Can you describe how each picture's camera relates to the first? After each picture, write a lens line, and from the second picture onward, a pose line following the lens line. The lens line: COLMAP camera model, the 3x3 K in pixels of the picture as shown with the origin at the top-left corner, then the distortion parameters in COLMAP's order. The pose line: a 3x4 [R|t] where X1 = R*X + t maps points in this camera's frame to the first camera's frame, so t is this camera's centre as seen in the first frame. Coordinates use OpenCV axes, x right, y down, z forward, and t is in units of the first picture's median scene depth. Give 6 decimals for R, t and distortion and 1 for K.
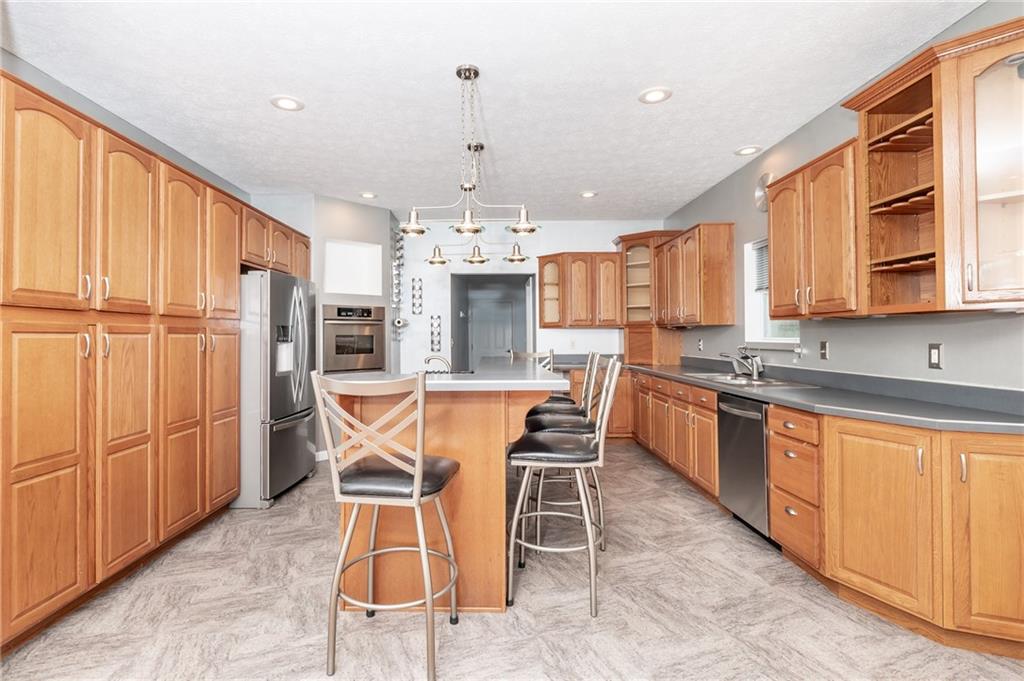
lens RADIAL K [[482.3, 0, 484.3], [0, 482.3, 333.7], [0, 0, 1]] dist [-0.000067, -0.002185]
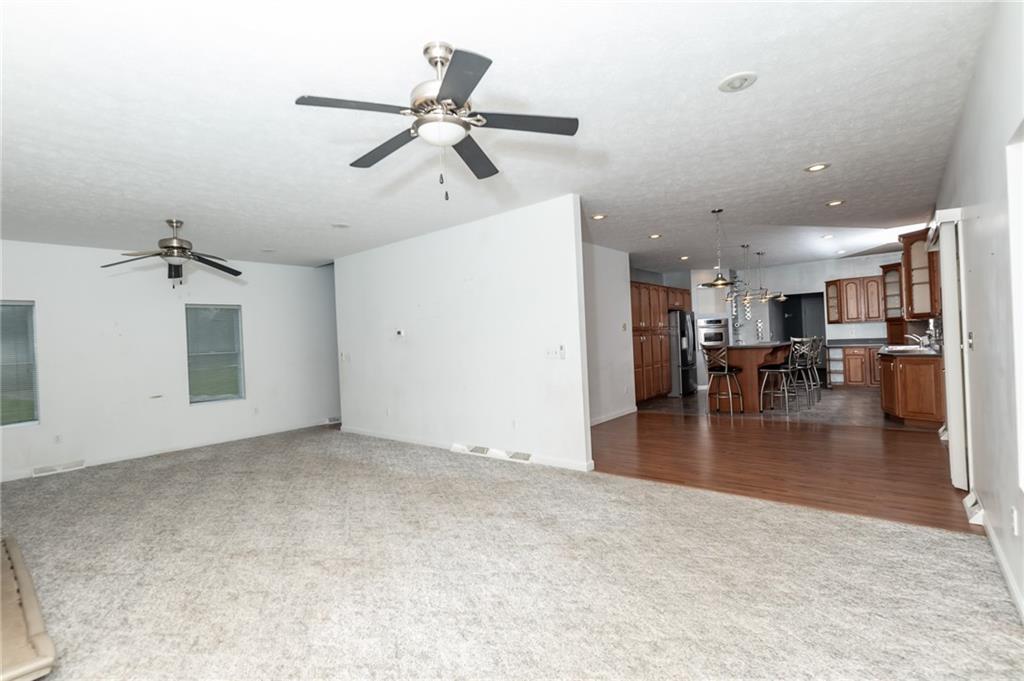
lens RADIAL K [[482.3, 0, 512.6], [0, 482.3, 340.7], [0, 0, 1]] dist [-0.000067, -0.002185]
pose [[0.779896, -0.027996, -0.625282, 0.381048], [0.044627, 0.998944, 0.010935, -0.025201], [0.624316, -0.036433, 0.780322, -1.254226]]
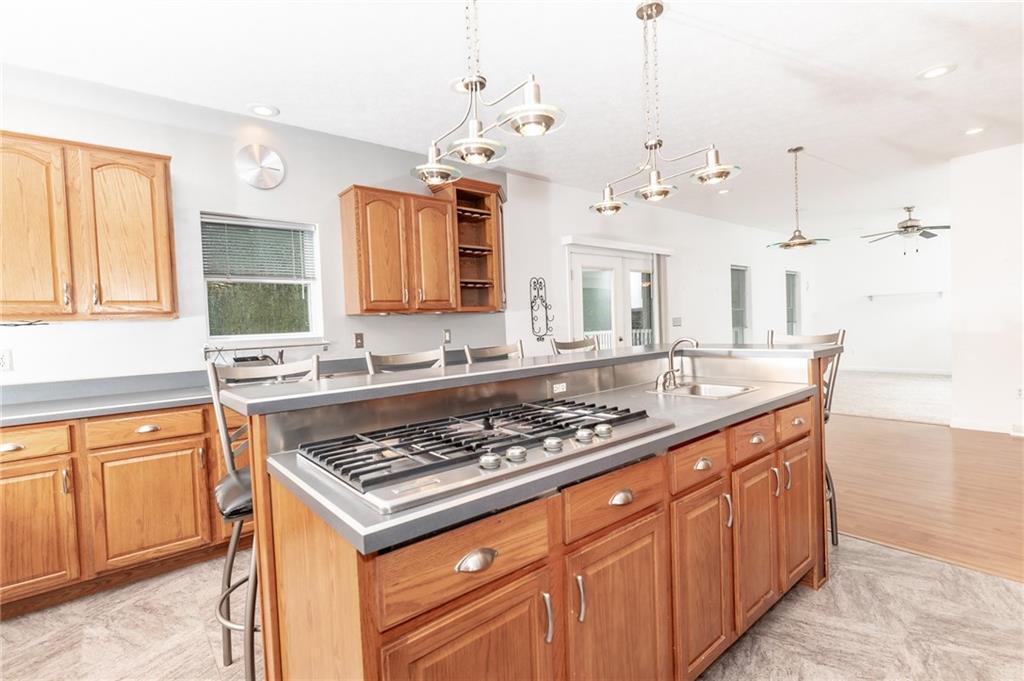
lens RADIAL K [[474.1, 0, 510.6], [0, 474.1, 335.4], [0, 0, 1]] dist [-0.000967, -0.000873]
pose [[-0.643517, 0.009234, 0.765376, -0.640084], [0.039466, 0.998997, 0.021130, 0.016783], [-0.764413, 0.043804, -0.643237, 2.141058]]
